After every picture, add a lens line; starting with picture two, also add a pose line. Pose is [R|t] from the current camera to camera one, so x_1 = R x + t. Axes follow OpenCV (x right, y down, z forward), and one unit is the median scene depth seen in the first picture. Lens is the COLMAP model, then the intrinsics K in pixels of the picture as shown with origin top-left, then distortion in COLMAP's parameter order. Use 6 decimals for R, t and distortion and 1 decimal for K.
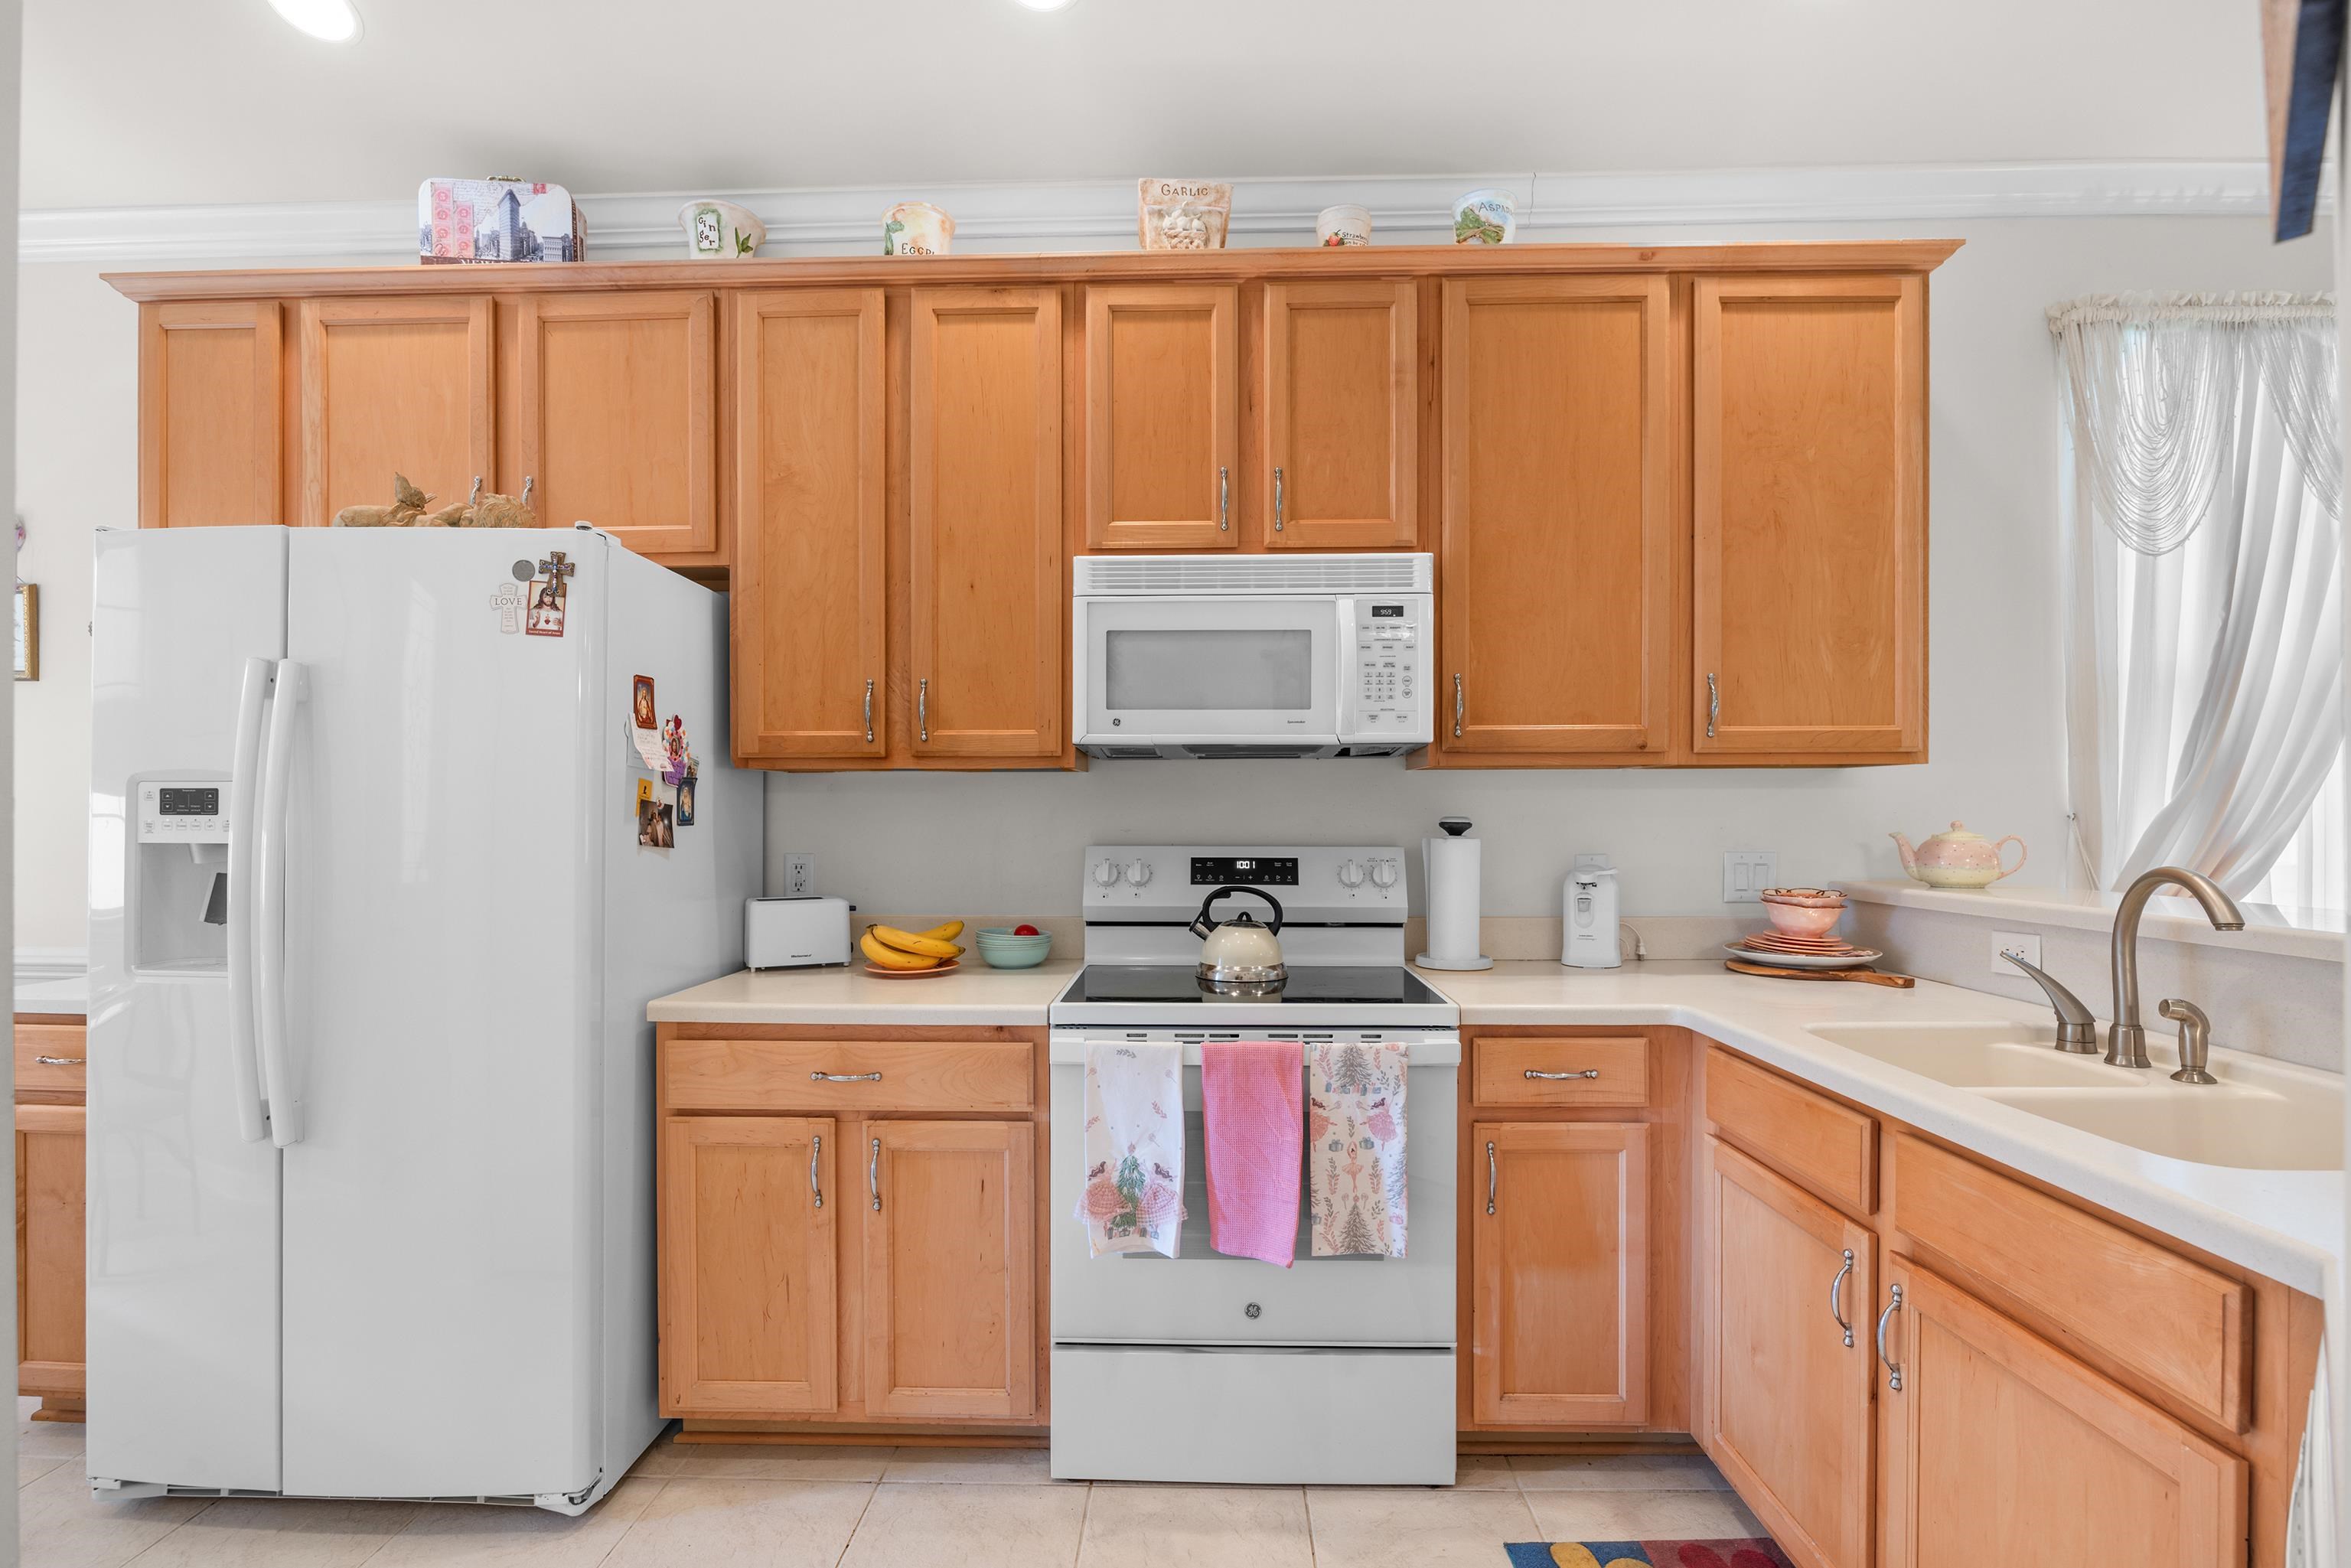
lens RADIAL K [[1105.9, 0, 1176.1], [0, 1105.9, 814.5], [0, 0, 1]] dist [-0.009208, -0.000439]
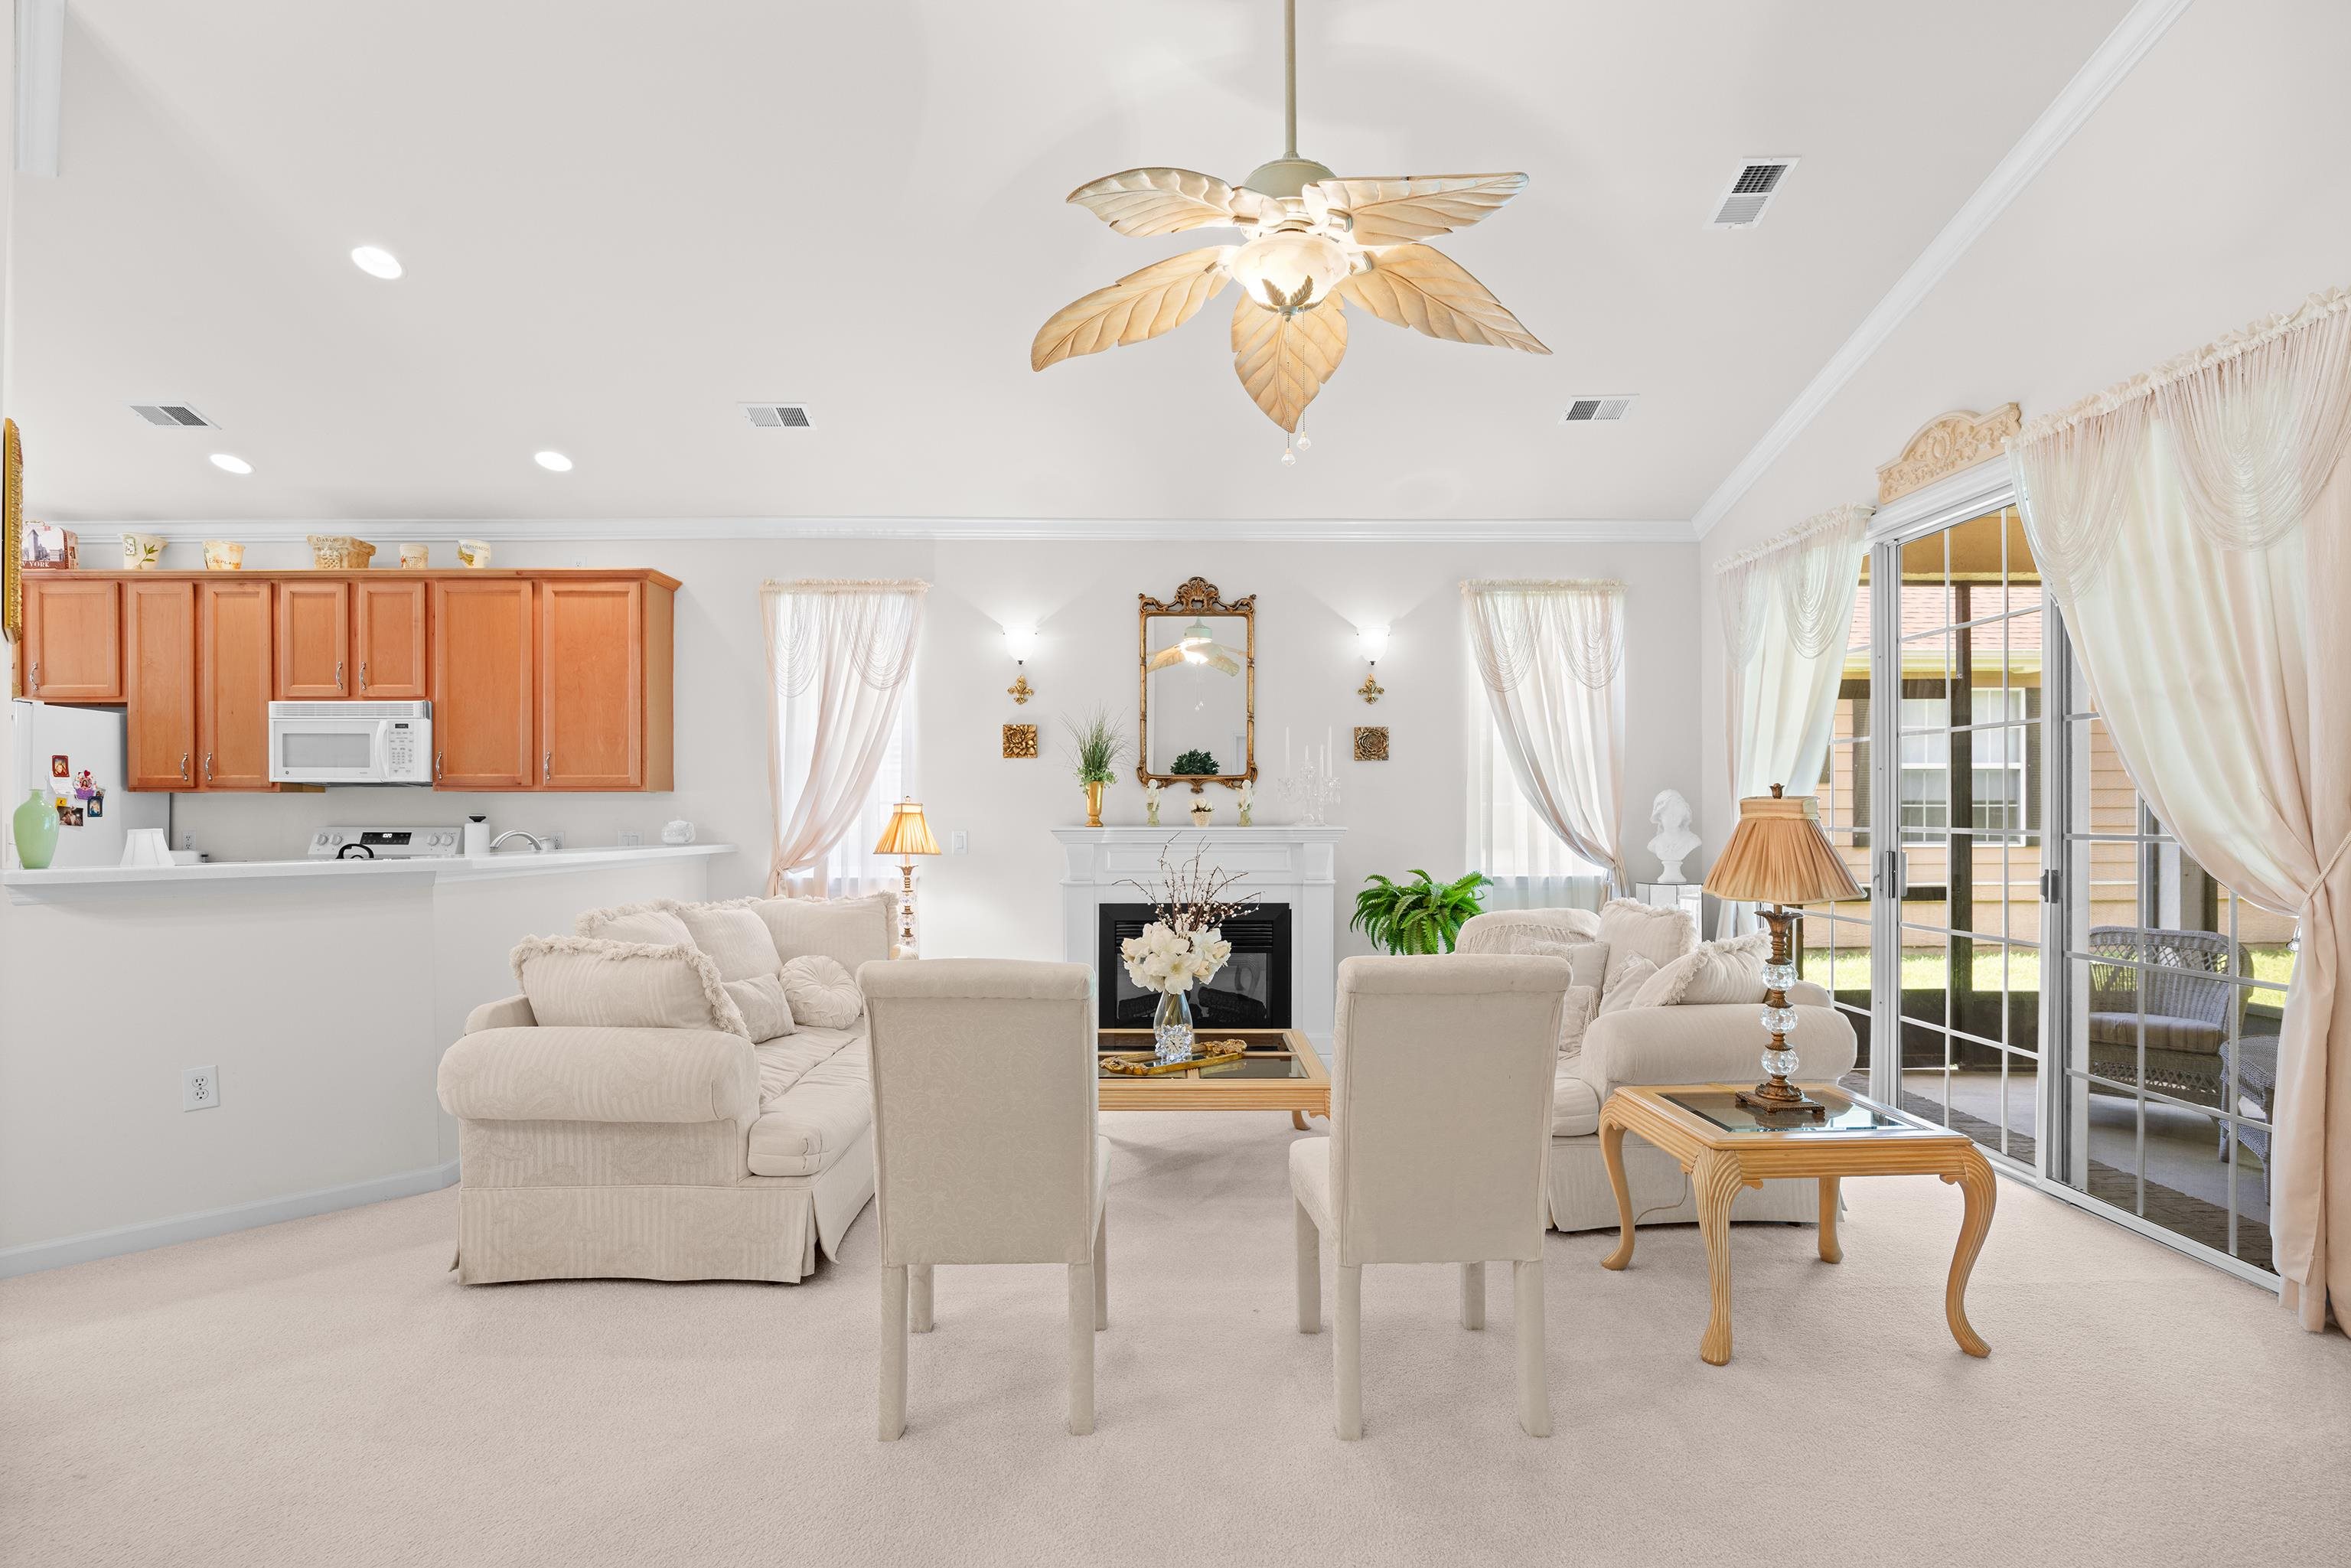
lens RADIAL K [[1103.1, 0, 1179.7], [0, 1103.1, 809.0], [0, 0, 1]] dist [-0.011440, 0.000239]
pose [[0.998961, 0.000395, 0.045575, 1.706723], [-0.000340, 0.999999, -0.001208, -0.004708], [-0.045576, 0.001191, 0.998960, -1.380380]]
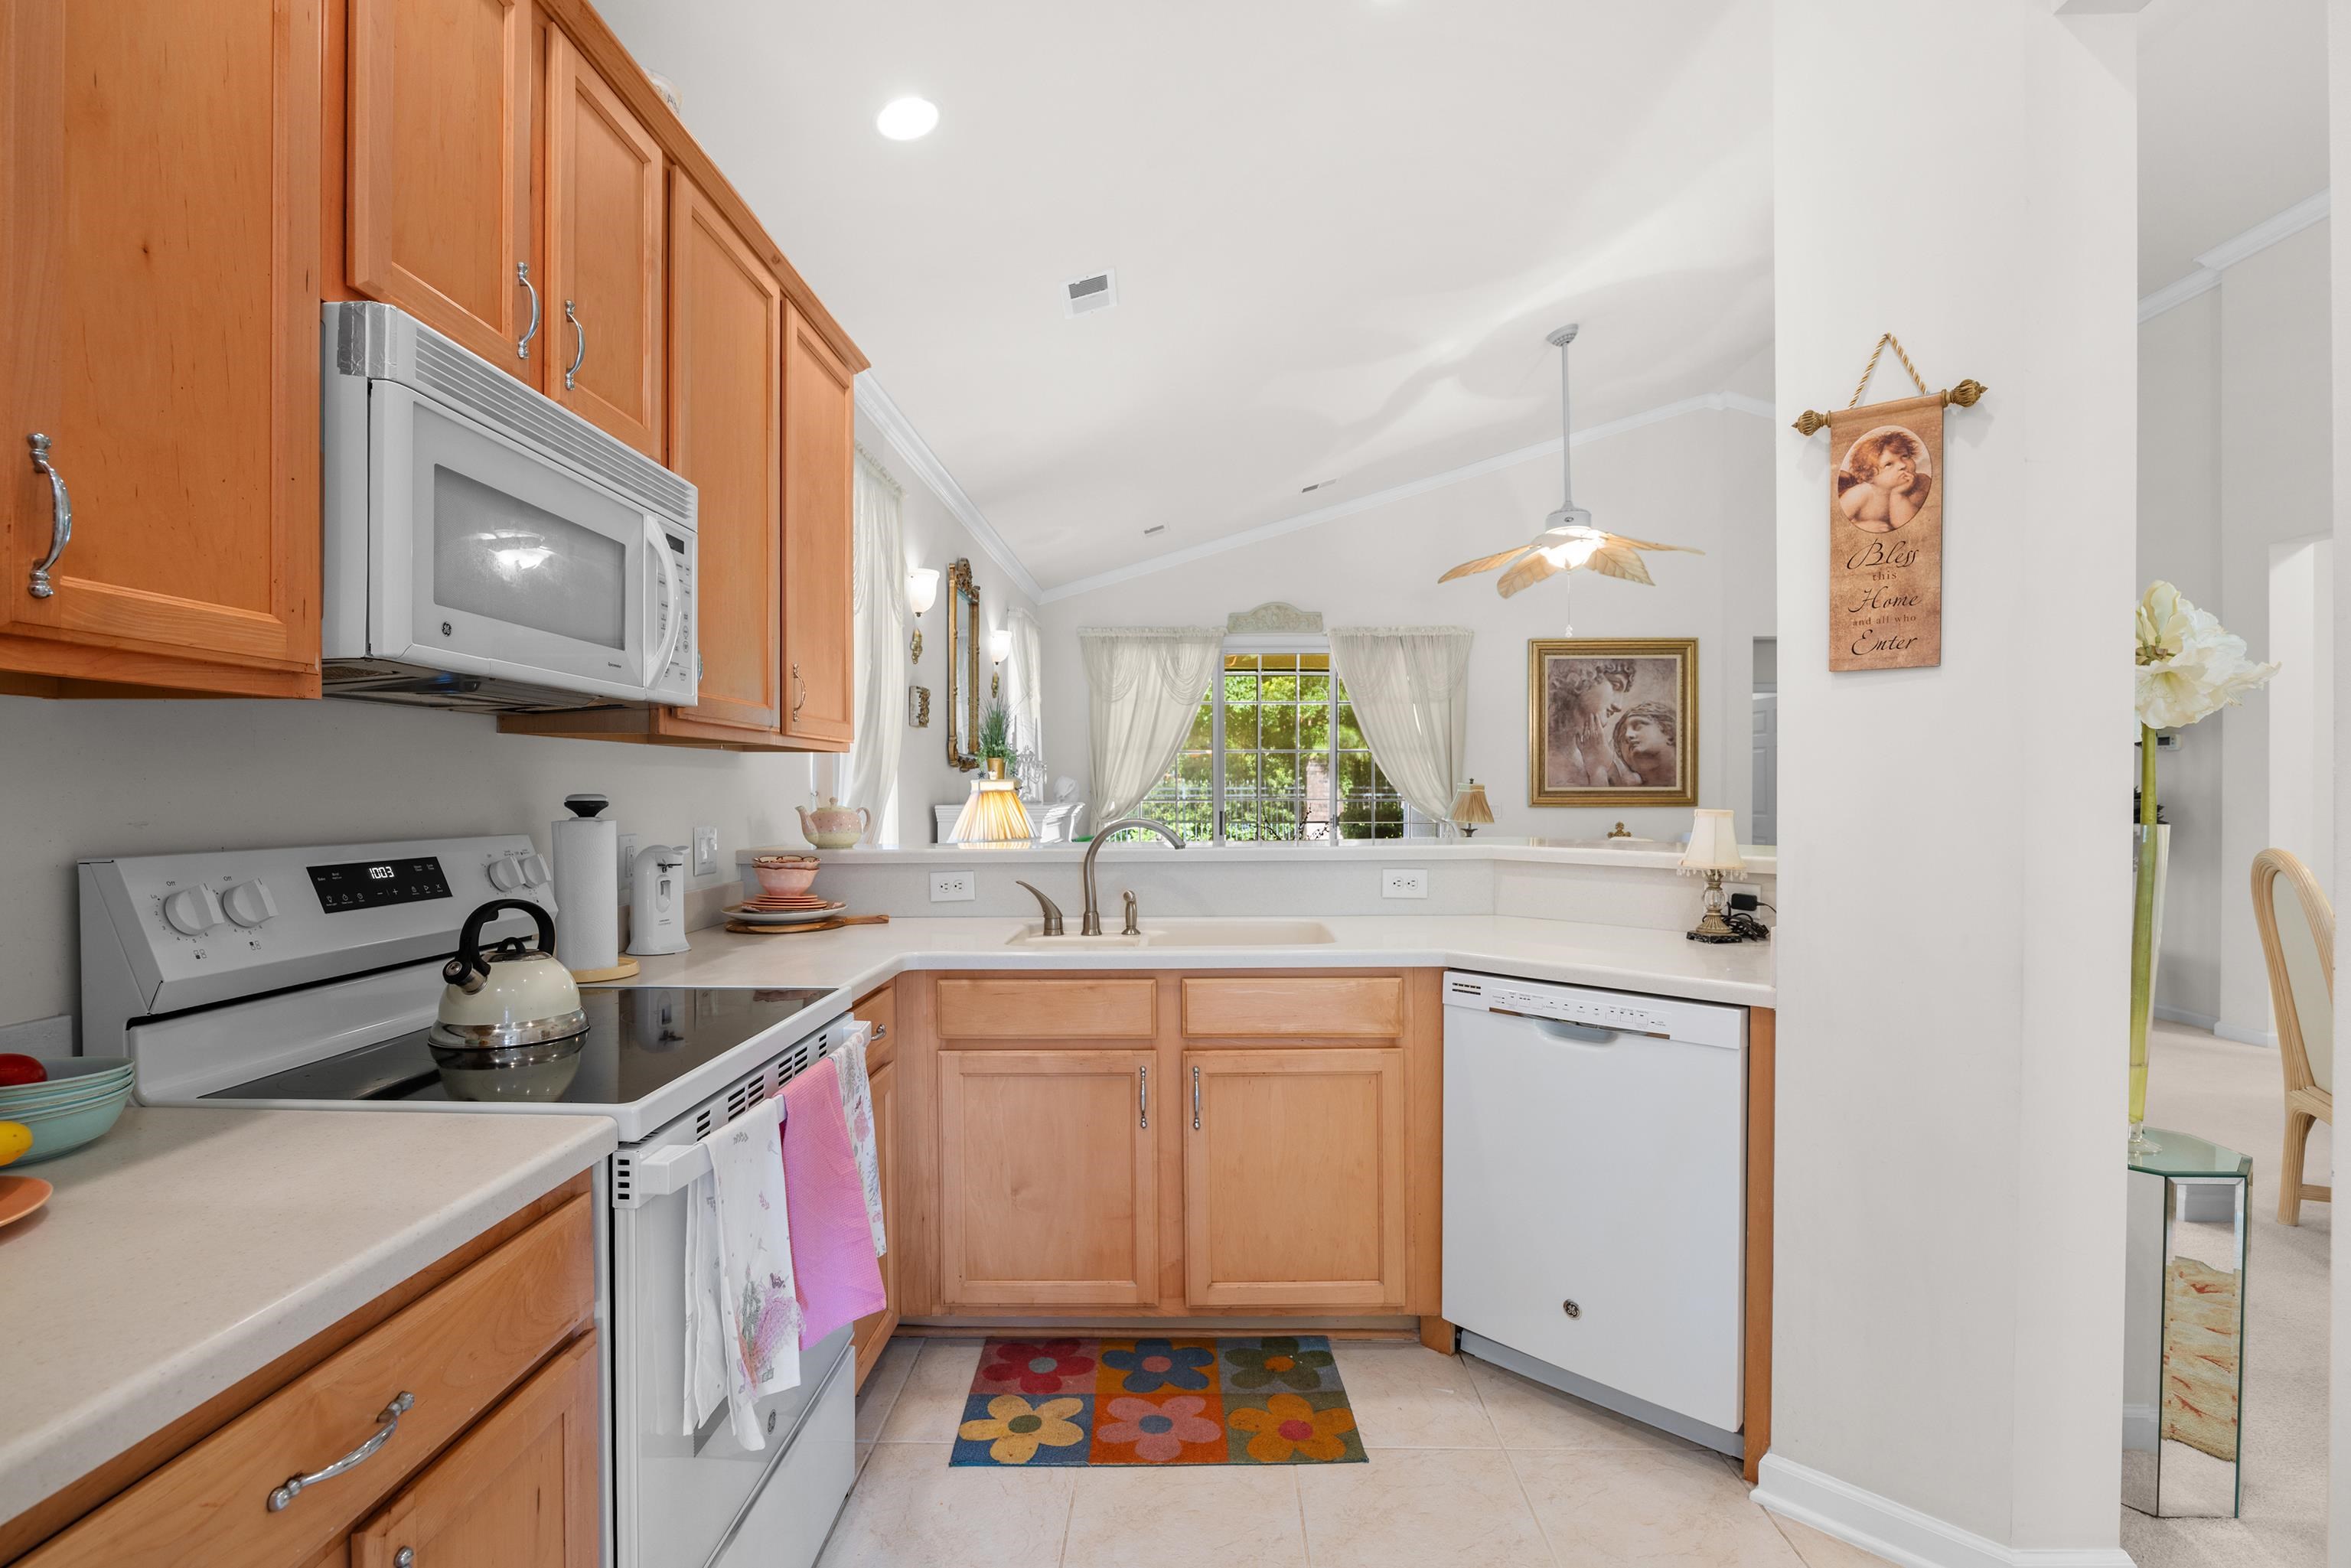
lens RADIAL K [[1090.1, 0, 1174.0], [0, 1090.1, 807.6], [0, 0, 1]] dist [-0.013679, 0.000314]
pose [[-0.006464, -0.015179, 0.999864, -0.611179], [0.000066, 0.999885, 0.015179, -0.000048], [-0.999979, 0.000164, -0.006462, 0.625281]]
